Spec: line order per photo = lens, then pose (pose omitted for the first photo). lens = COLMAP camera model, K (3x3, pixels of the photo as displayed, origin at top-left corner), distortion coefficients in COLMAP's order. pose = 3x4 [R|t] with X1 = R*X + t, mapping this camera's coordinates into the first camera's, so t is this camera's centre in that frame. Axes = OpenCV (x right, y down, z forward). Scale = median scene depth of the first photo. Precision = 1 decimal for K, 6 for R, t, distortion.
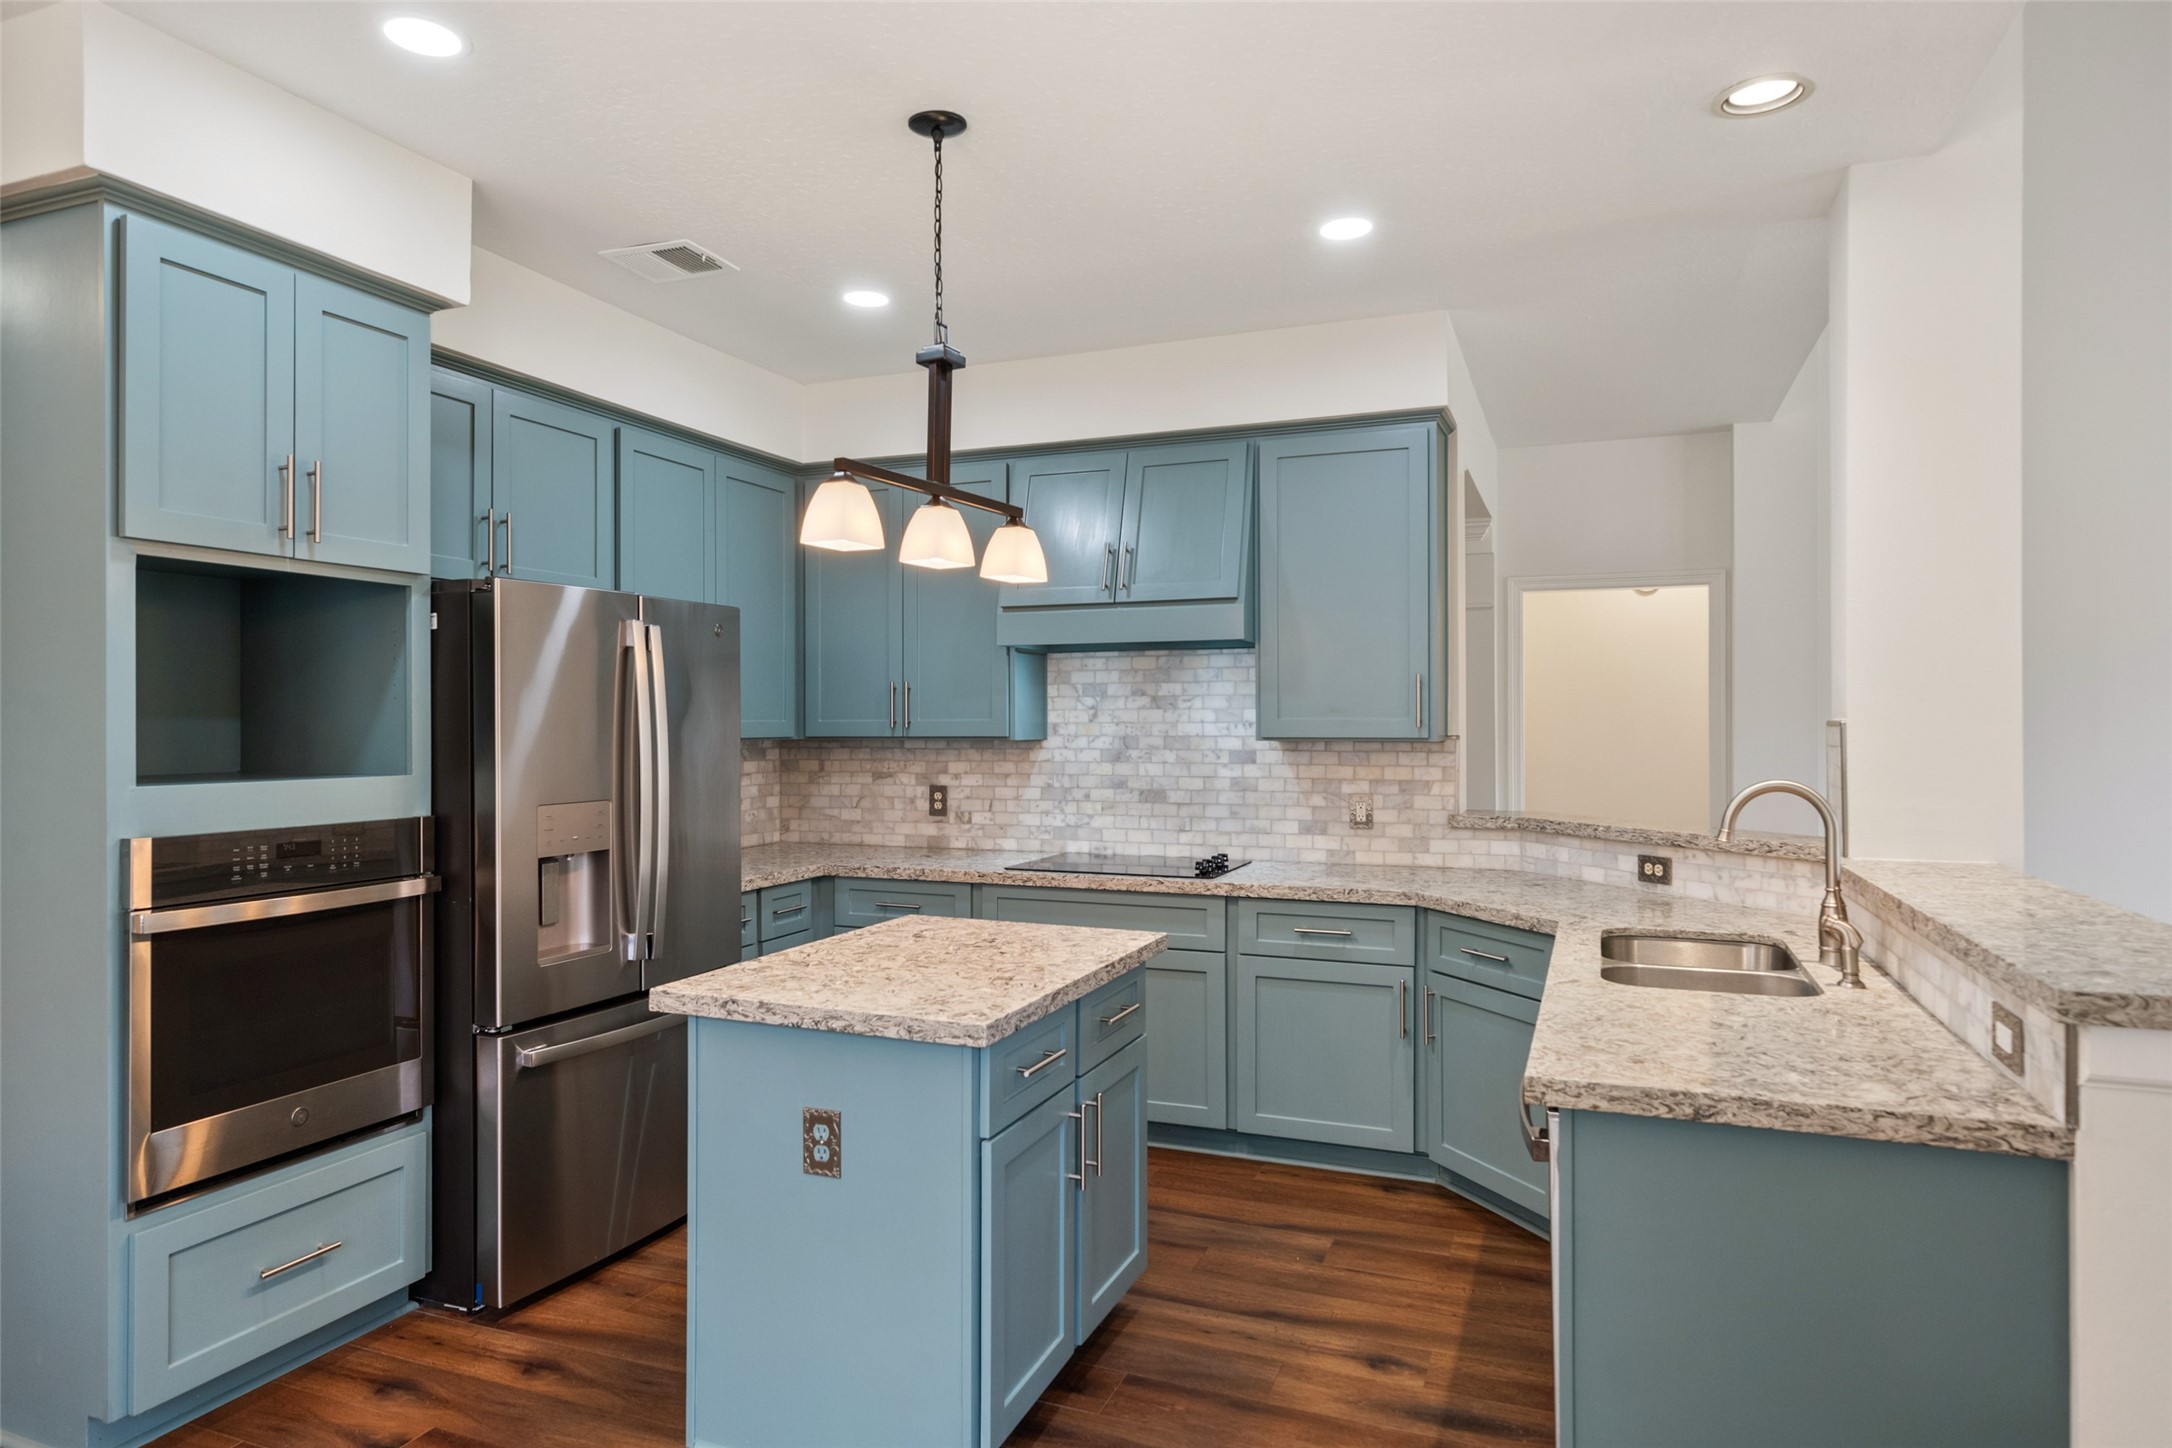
lens RADIAL K [[1274.4, 0, 1086.0], [0, 1274.4, 724.0], [0, 0, 1]] dist [0.004512, 0.000137]
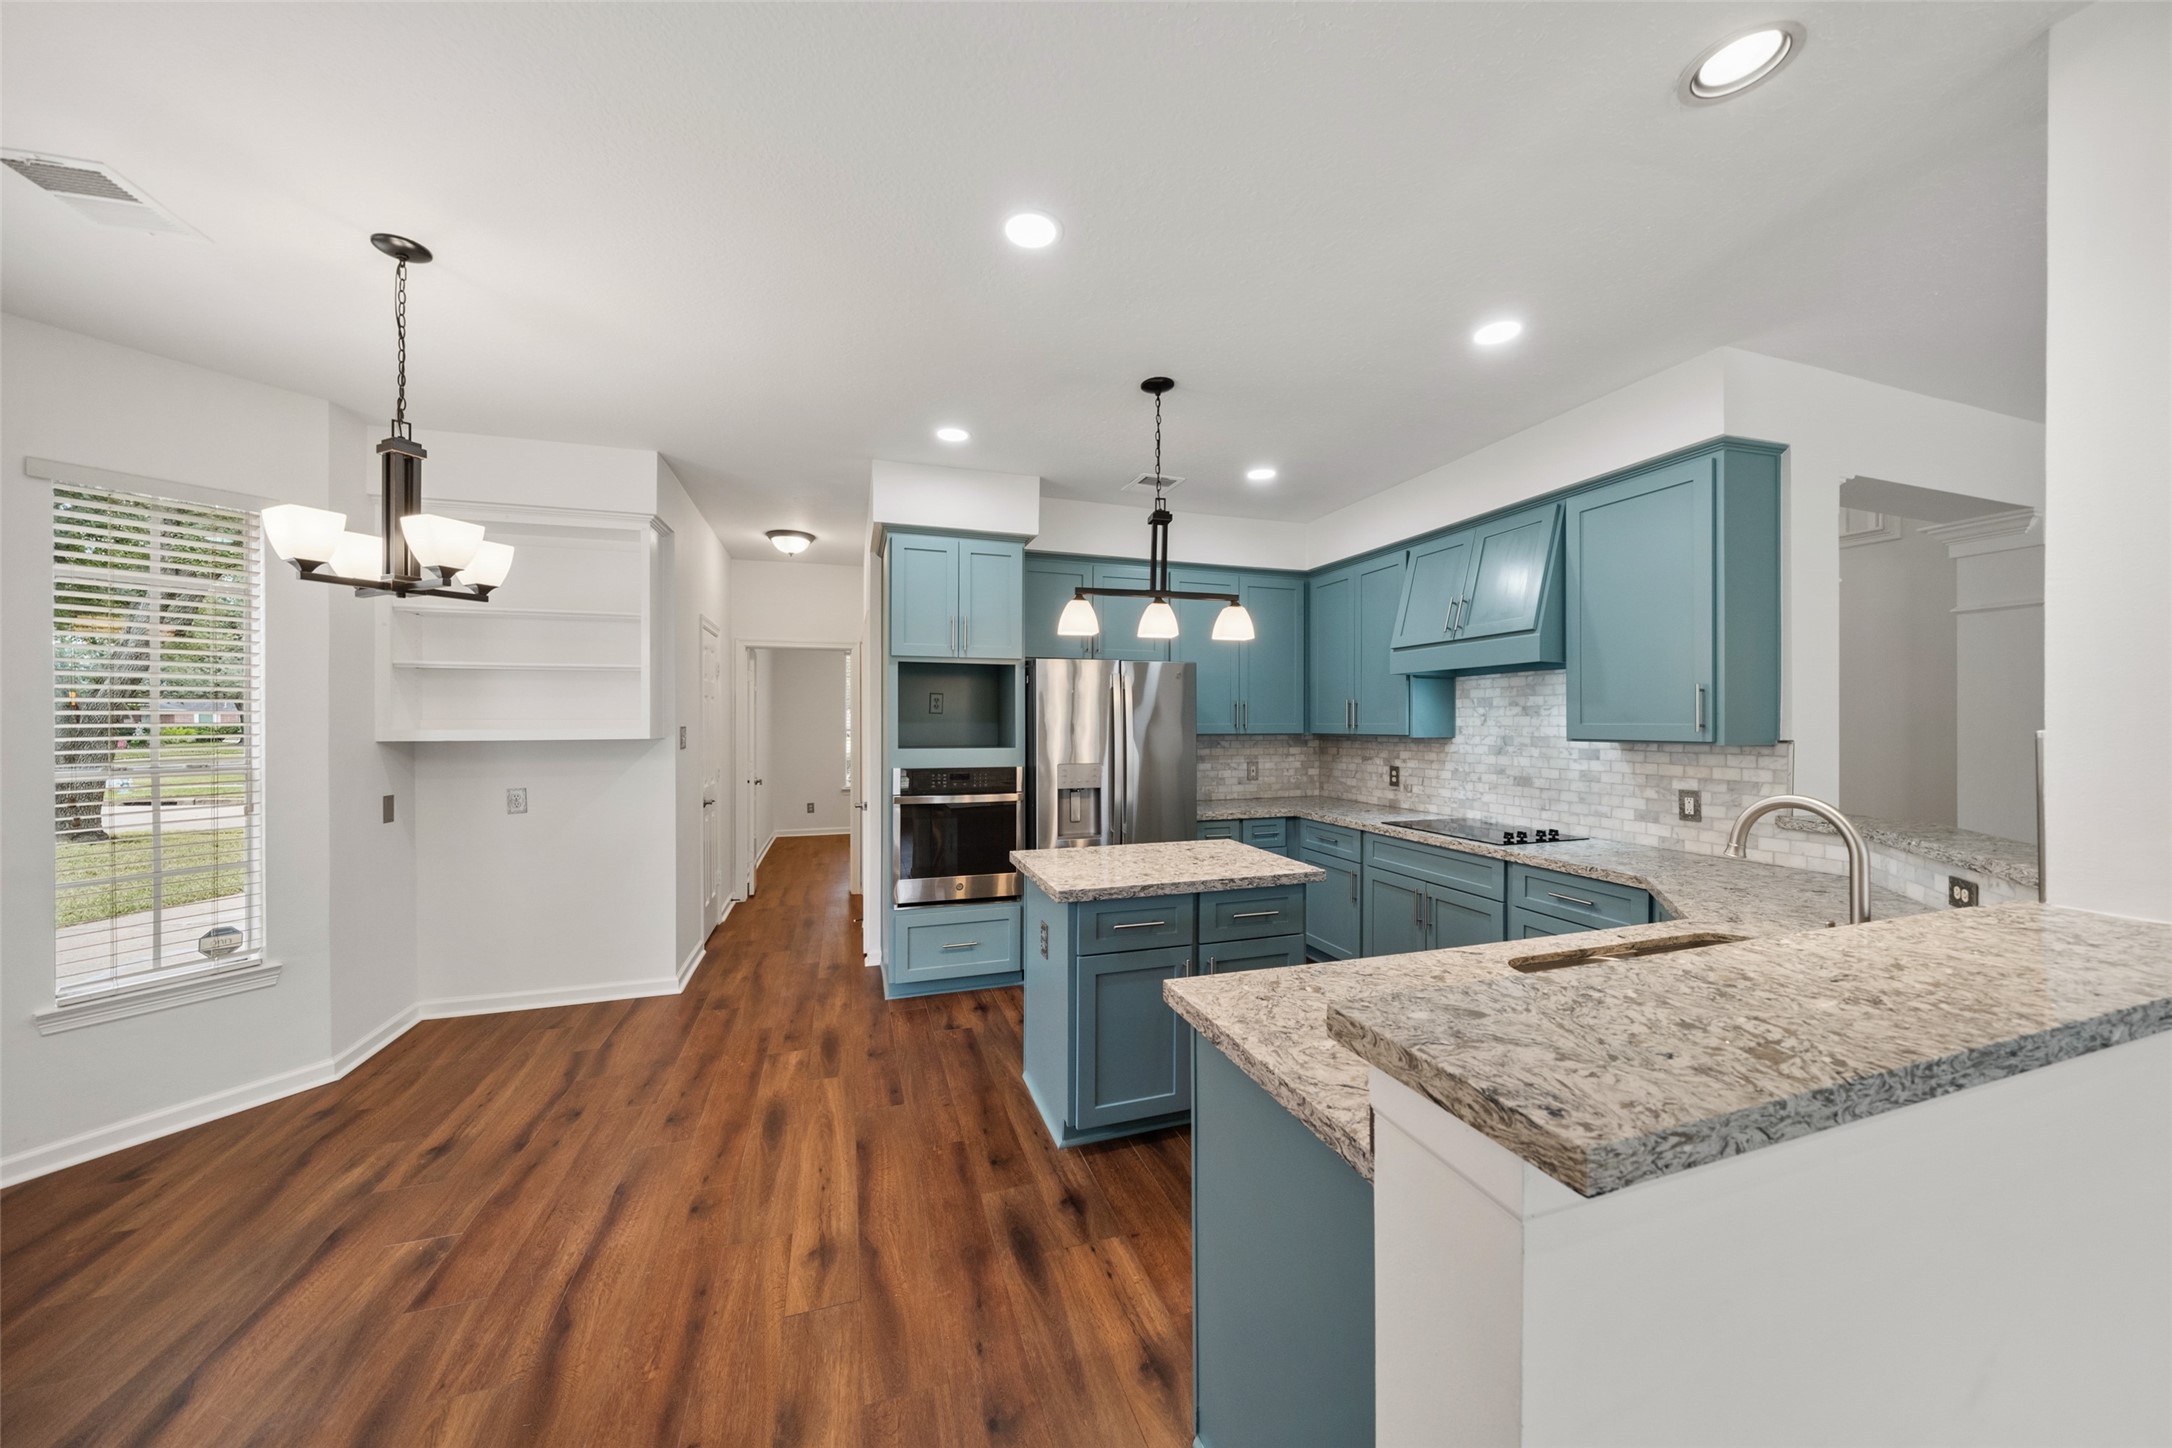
lens RADIAL K [[739.8, 0, 1089.2], [0, 739.8, 730.9], [0, 0, 1]] dist [-0.000974, -0.000056]
pose [[0.648543, 0.010638, -0.761103, 0.360969], [-0.003157, 0.999931, 0.011286, -0.003660], [0.761171, -0.004917, 0.648532, 0.162137]]
